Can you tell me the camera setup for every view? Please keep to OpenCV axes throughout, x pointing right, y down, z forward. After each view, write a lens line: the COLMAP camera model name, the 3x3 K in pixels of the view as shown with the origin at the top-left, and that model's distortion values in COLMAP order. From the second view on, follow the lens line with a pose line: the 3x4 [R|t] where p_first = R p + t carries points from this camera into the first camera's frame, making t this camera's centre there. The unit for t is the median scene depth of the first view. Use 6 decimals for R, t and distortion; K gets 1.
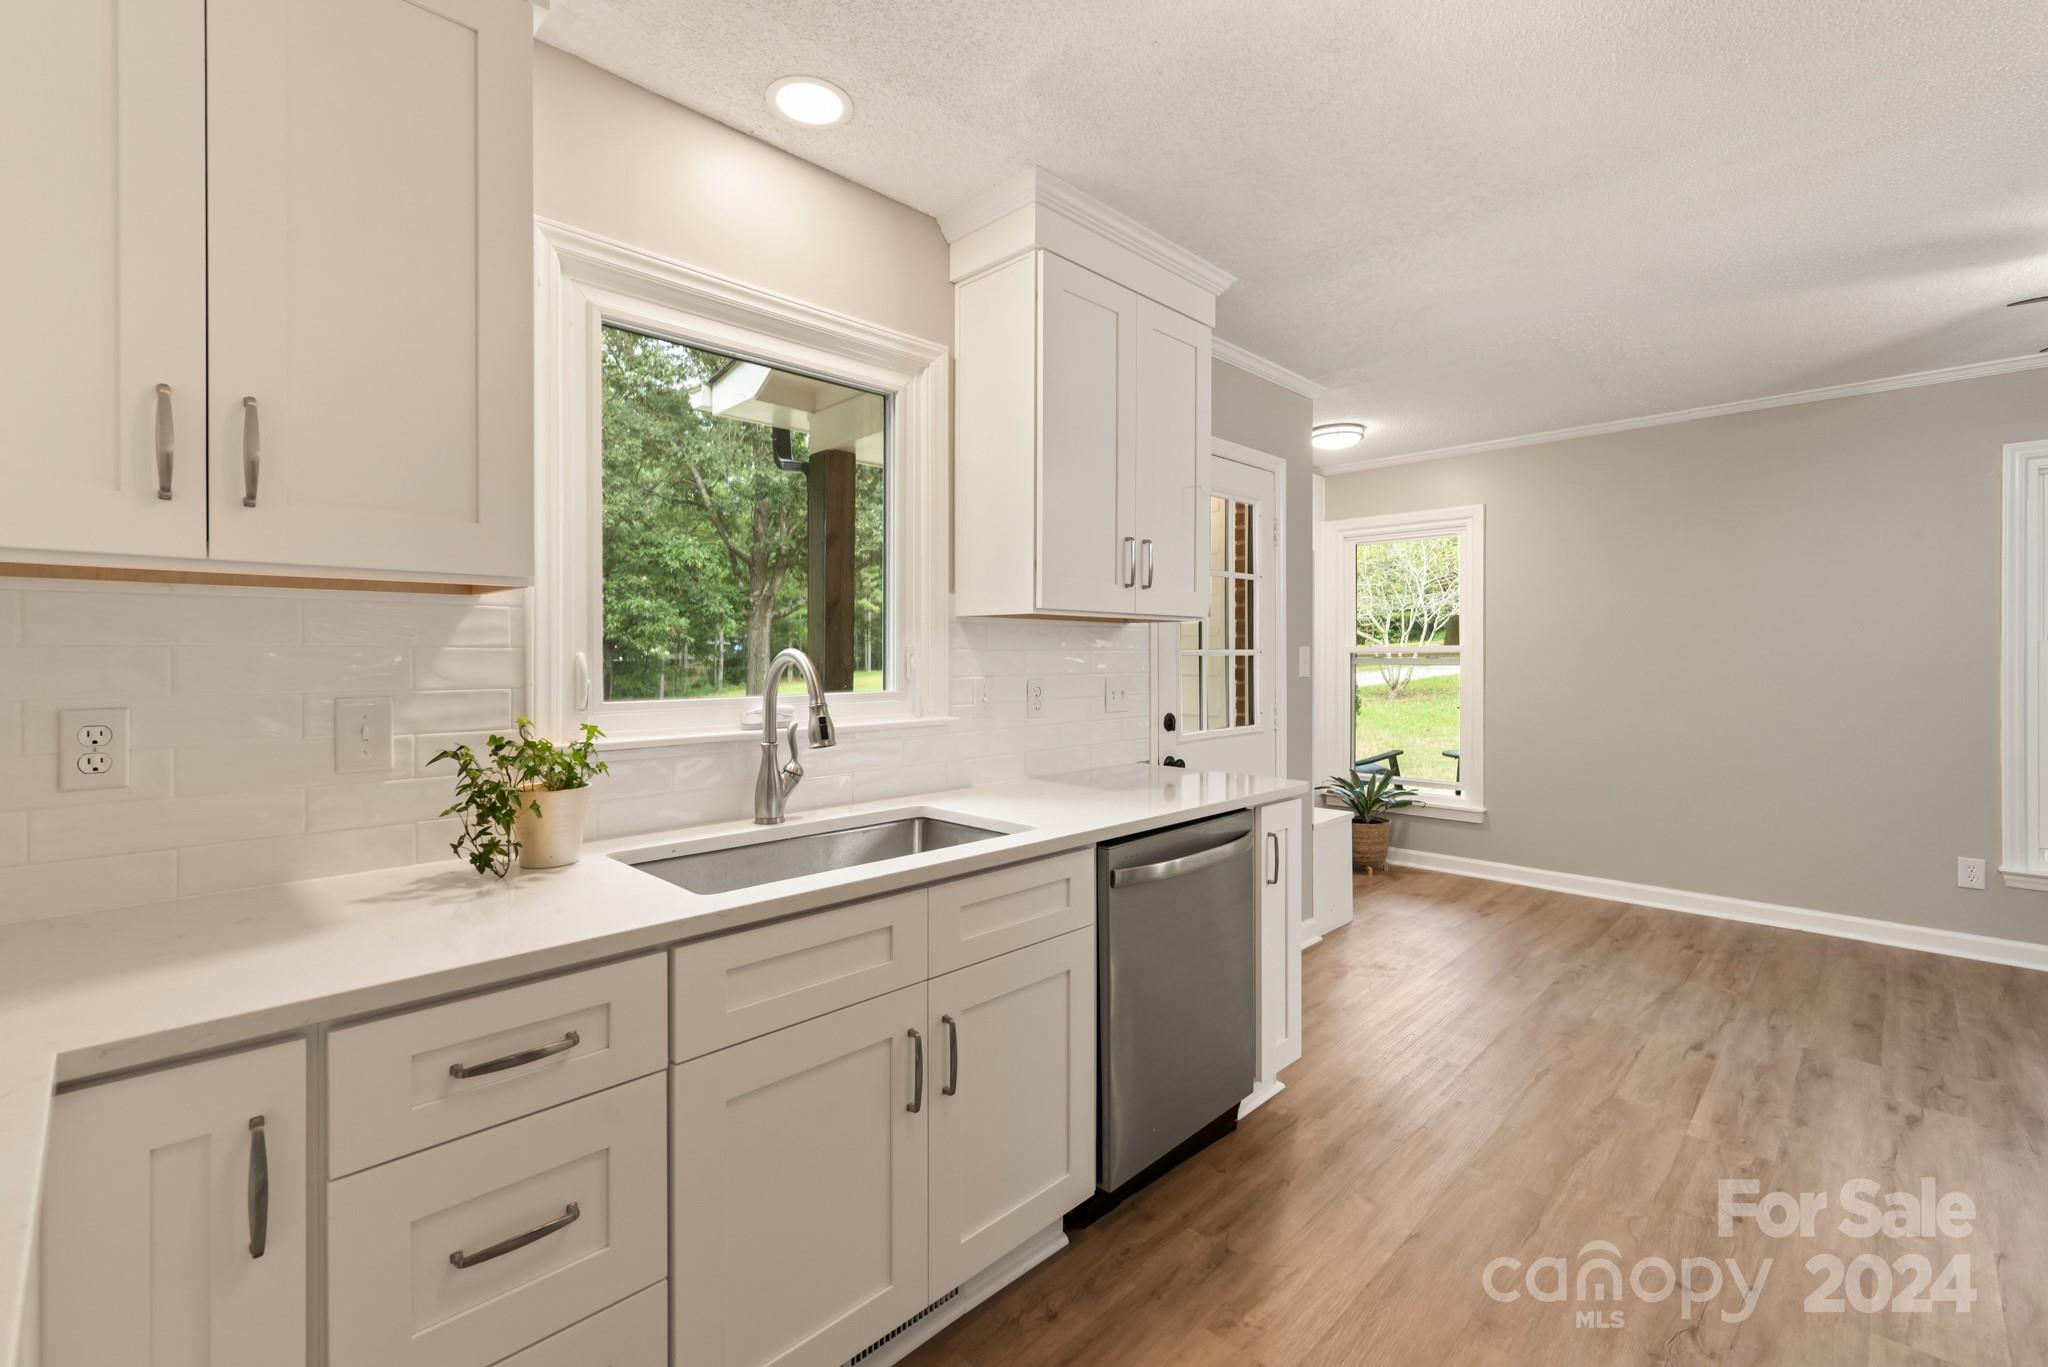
lens RADIAL K [[883.1, 0, 1025.5], [0, 883.1, 675.1], [0, 0, 1]] dist [0.007416, -0.001341]
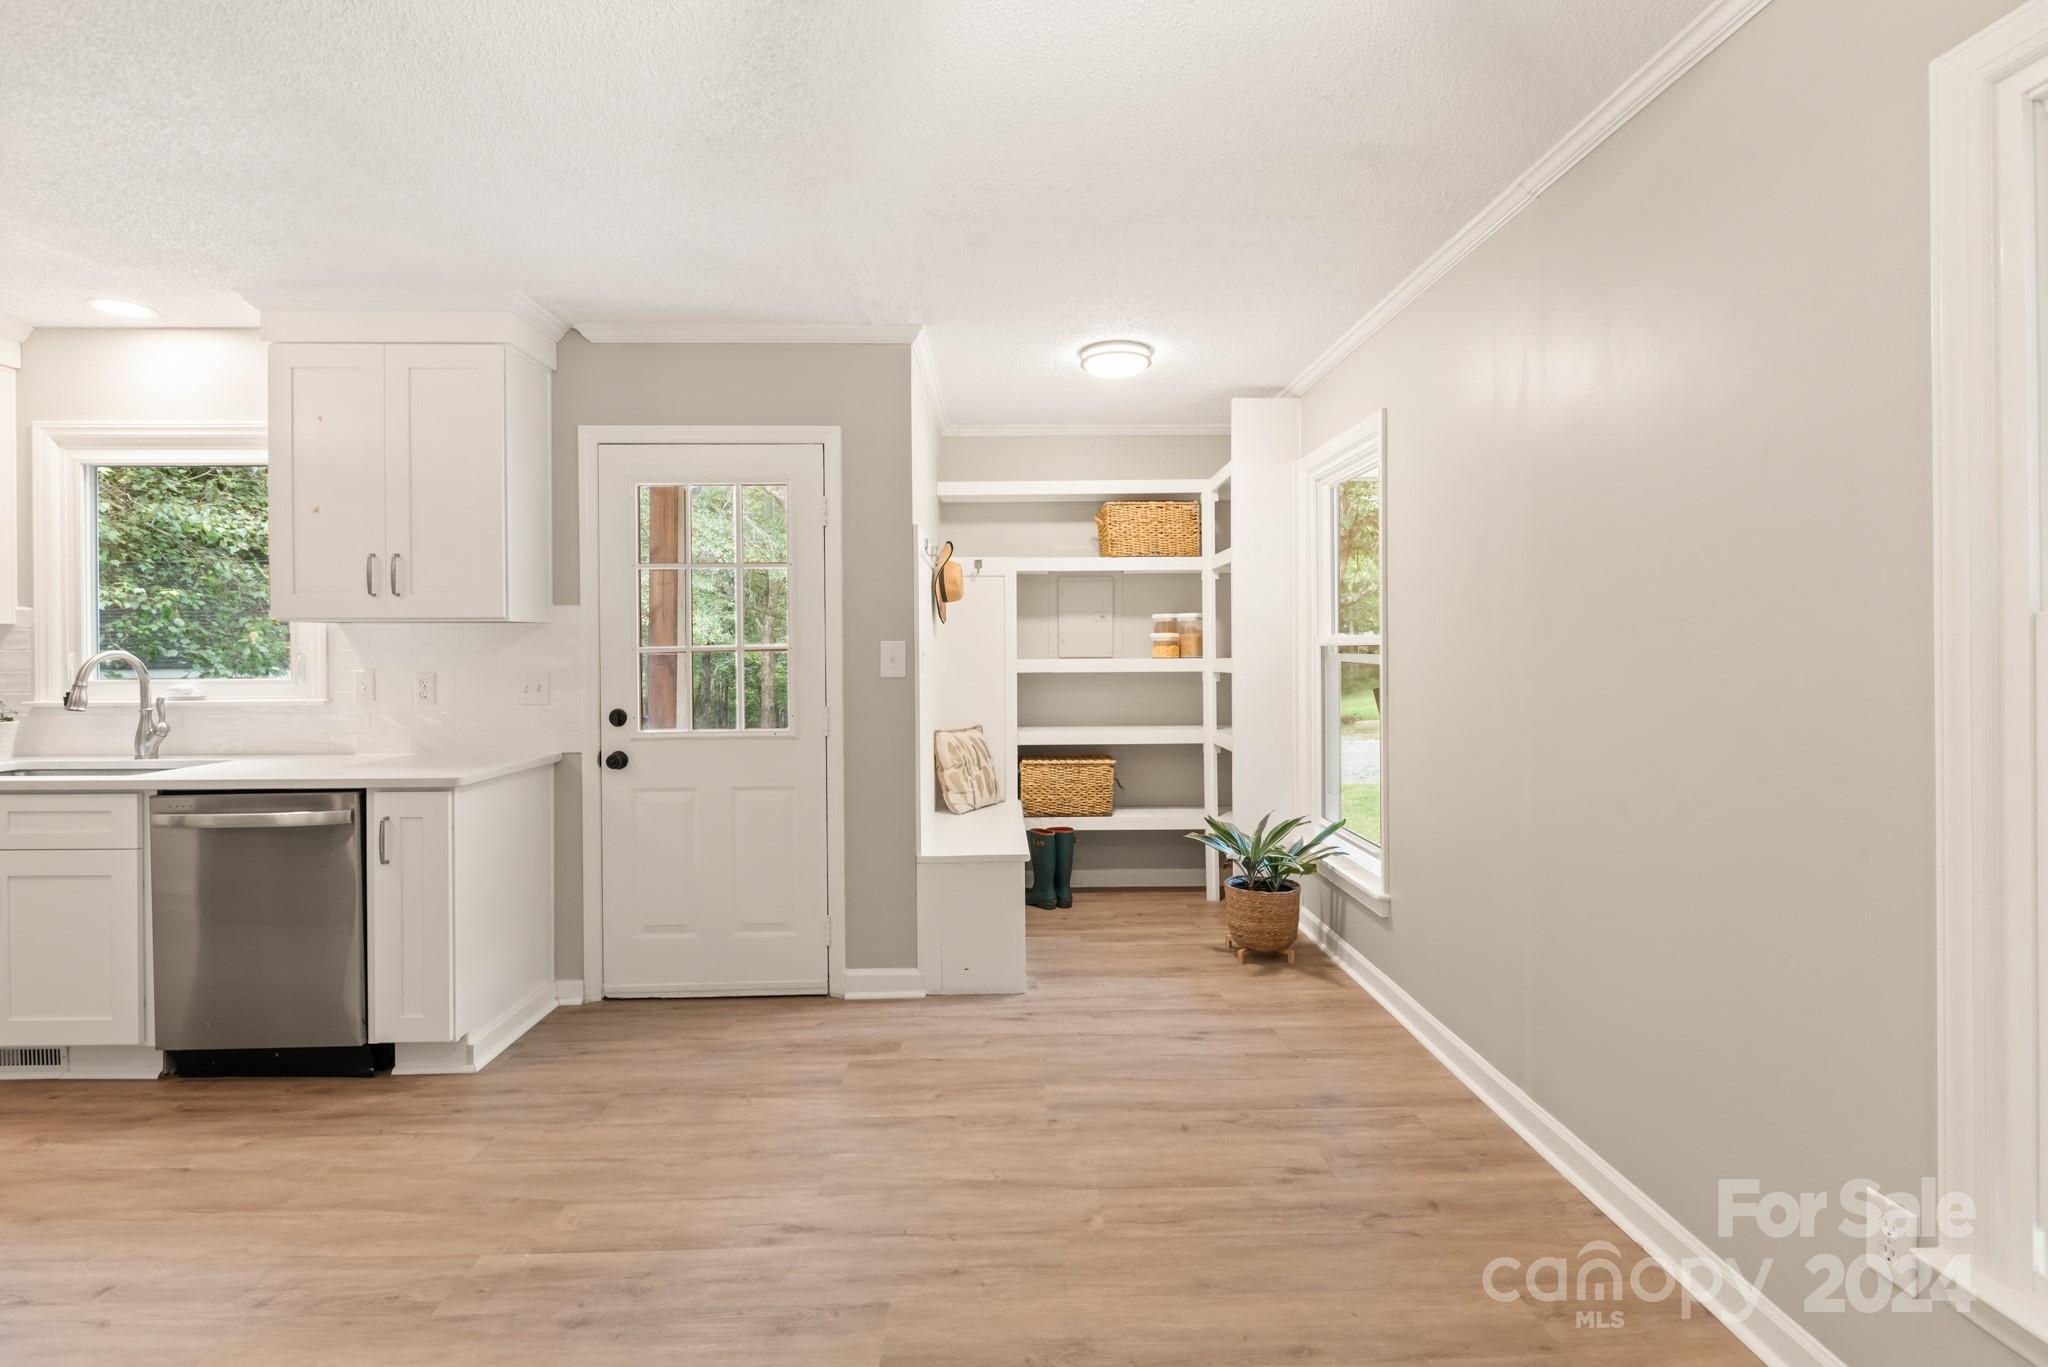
lens RADIAL K [[932.9, 0, 1025.5], [0, 932.9, 663.7], [0, 0, 1]] dist [-0.004083, -0.001241]
pose [[0.721344, 0.008726, -0.692522, 1.498379], [-0.012629, 0.999920, -0.000555, -0.017024], [0.692461, 0.009146, 0.721397, 0.656833]]
